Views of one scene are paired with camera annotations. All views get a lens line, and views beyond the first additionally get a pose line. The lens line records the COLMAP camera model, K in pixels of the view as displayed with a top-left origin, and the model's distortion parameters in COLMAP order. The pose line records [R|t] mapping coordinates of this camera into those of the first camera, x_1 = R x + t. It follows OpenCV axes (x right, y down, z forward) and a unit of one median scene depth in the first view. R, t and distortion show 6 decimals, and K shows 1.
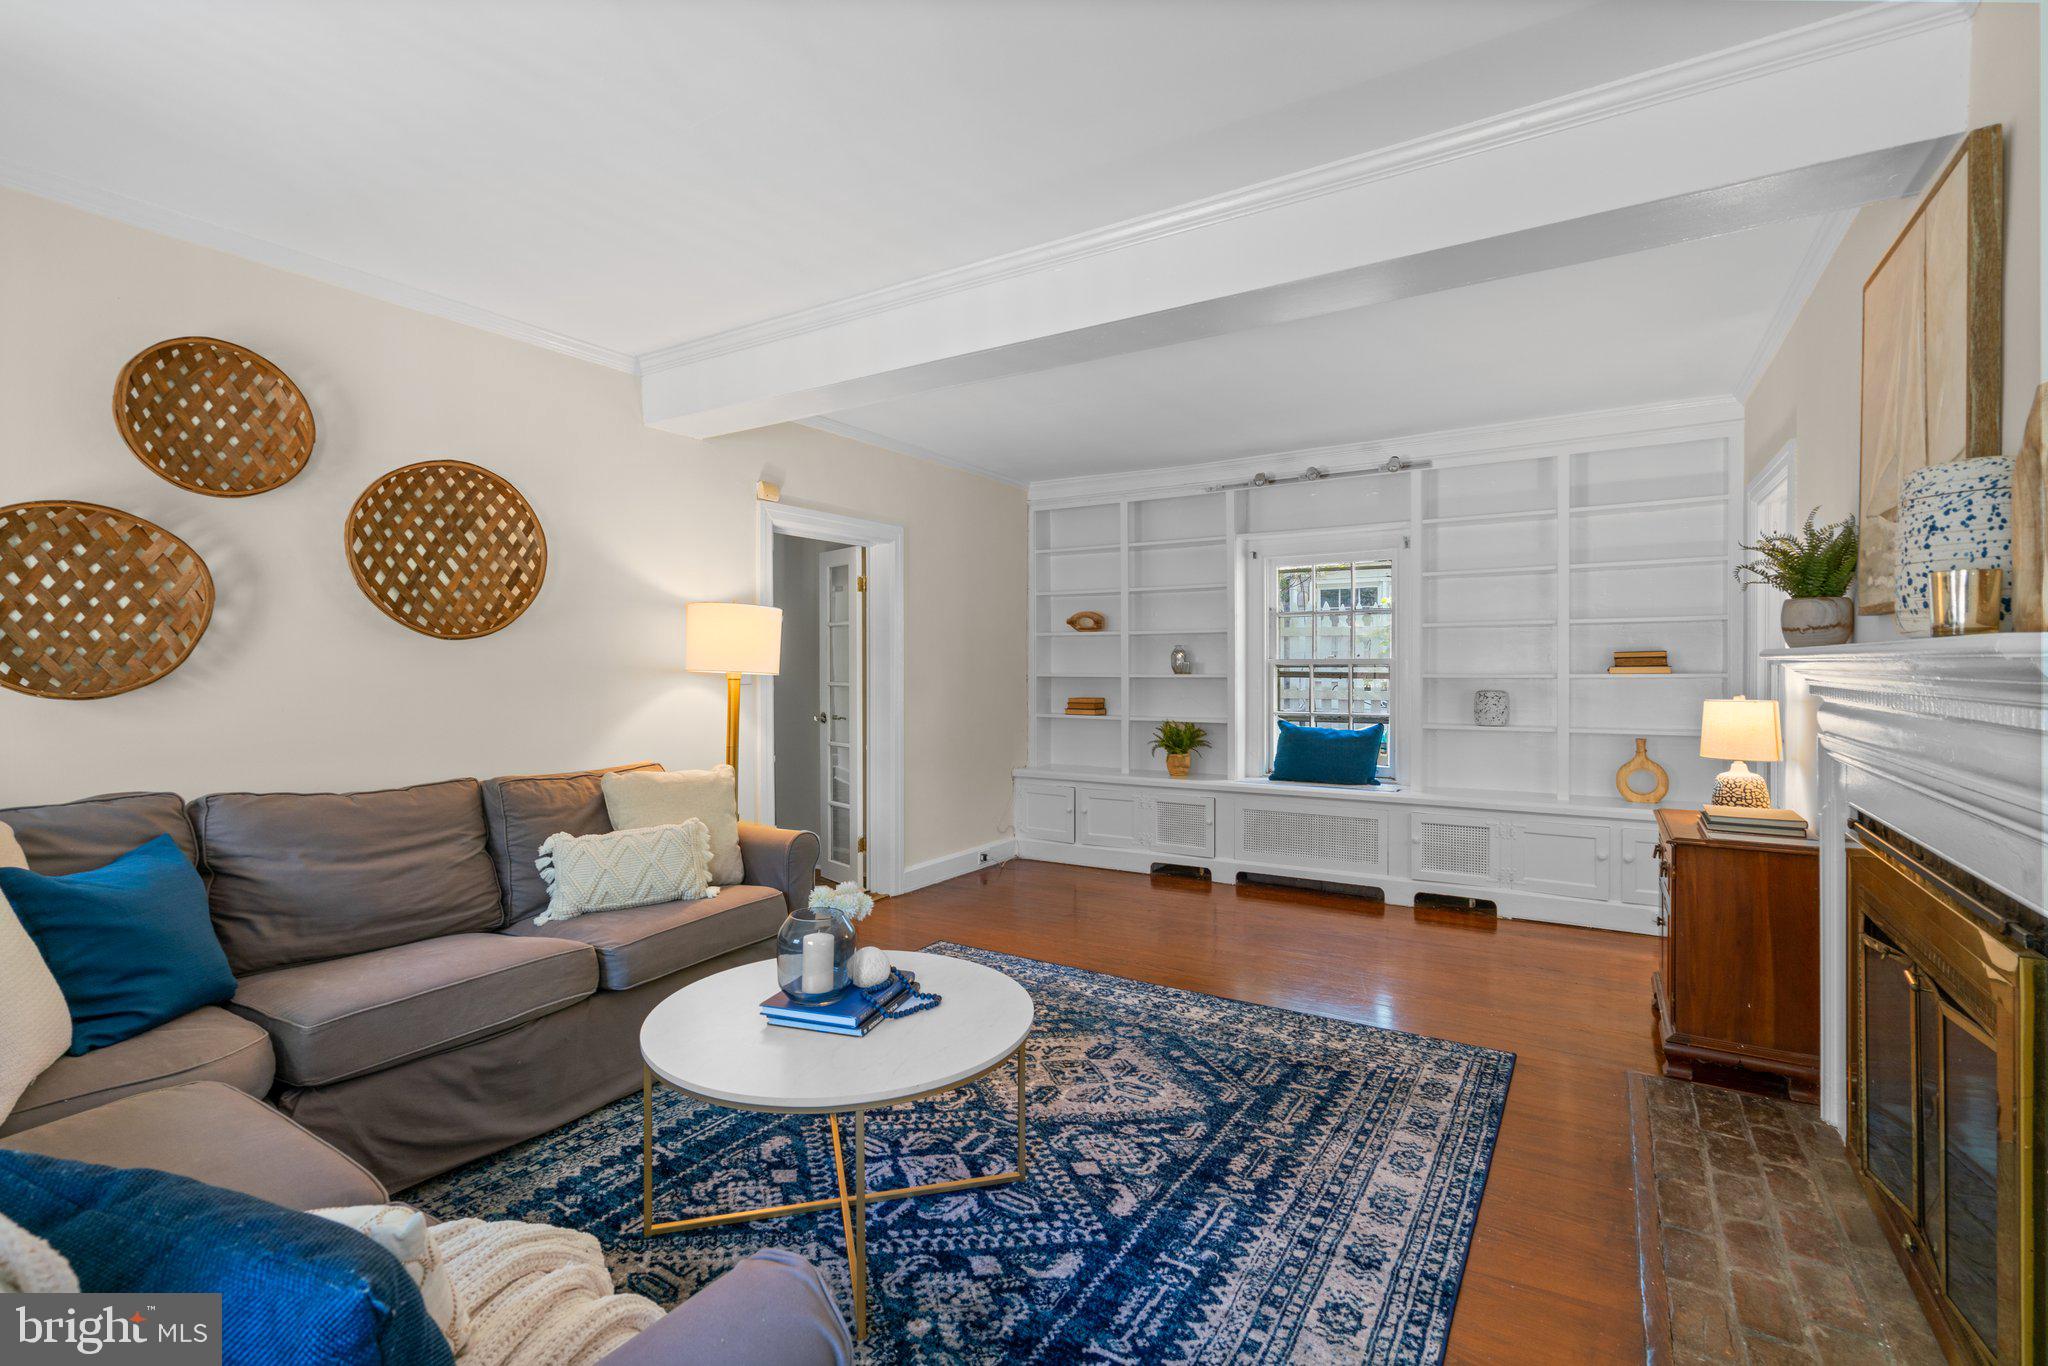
lens RADIAL K [[923.9, 0, 1021.3], [0, 923.9, 687.0], [0, 0, 1]] dist [-0.017385, 0.006584]
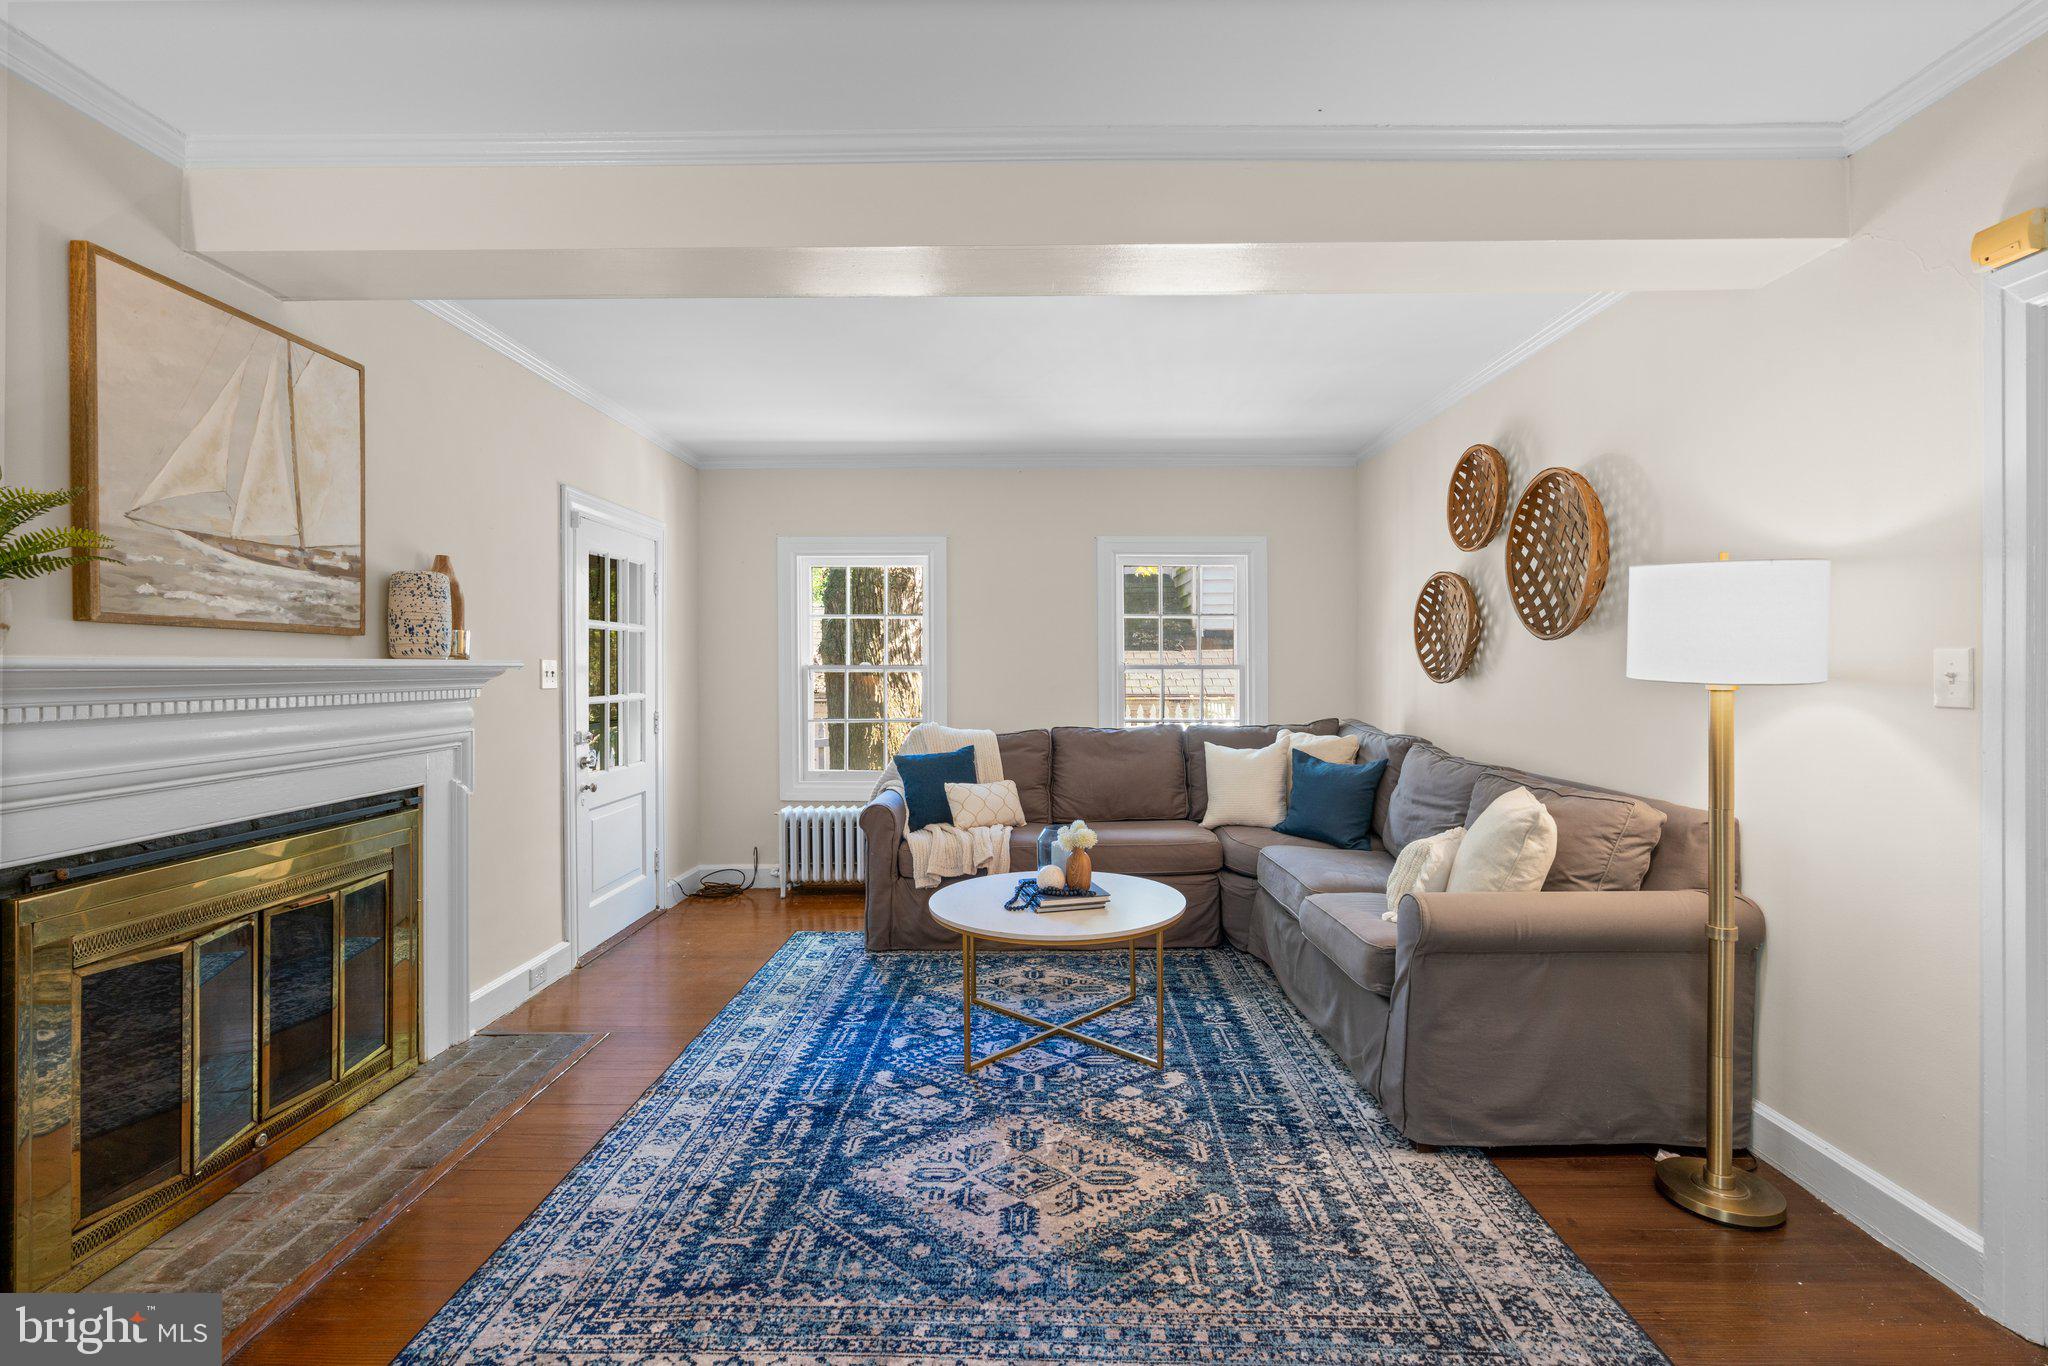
lens RADIAL K [[919.5, 0, 1017.0], [0, 919.5, 669.6], [0, 0, 1]] dist [-0.016018, 0.006546]
pose [[-0.857682, 0.010235, -0.514078, 0.546861], [-0.004813, 0.999598, 0.027930, -0.053698], [0.514158, 0.026429, -0.857288, 1.956056]]
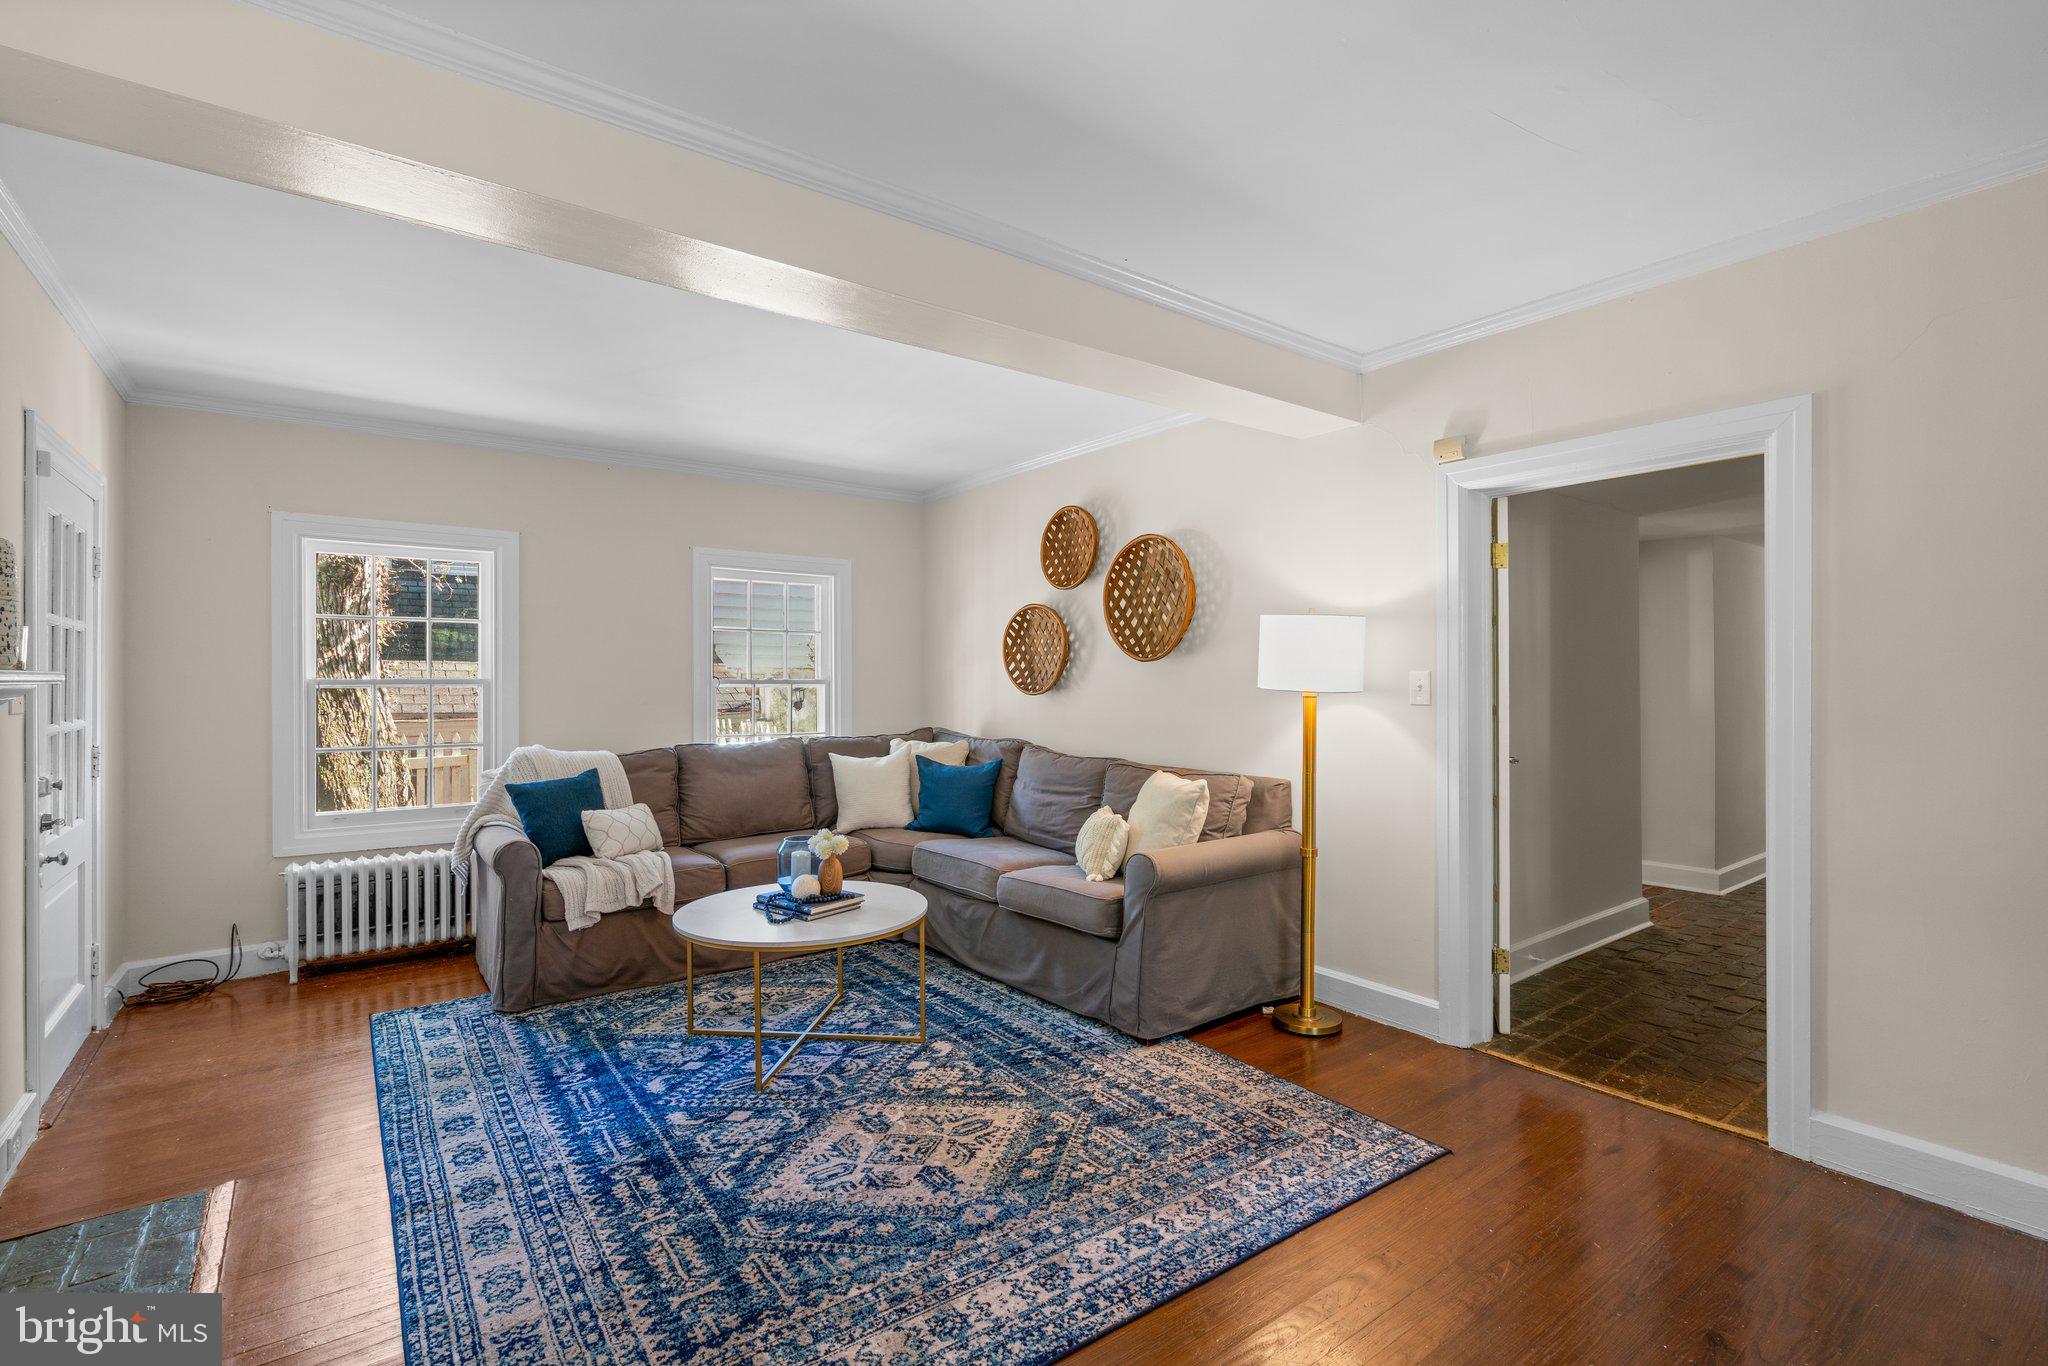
lens RADIAL K [[942.9, 0, 1016.6], [0, 942.9, 676.4], [0, 0, 1]] dist [-0.017561, 0.007018]
pose [[-0.367054, 0.004420, -0.930189, 0.991254], [-0.019035, 0.999744, 0.012262, -0.052504], [0.930005, 0.022208, -0.366875, 1.659549]]
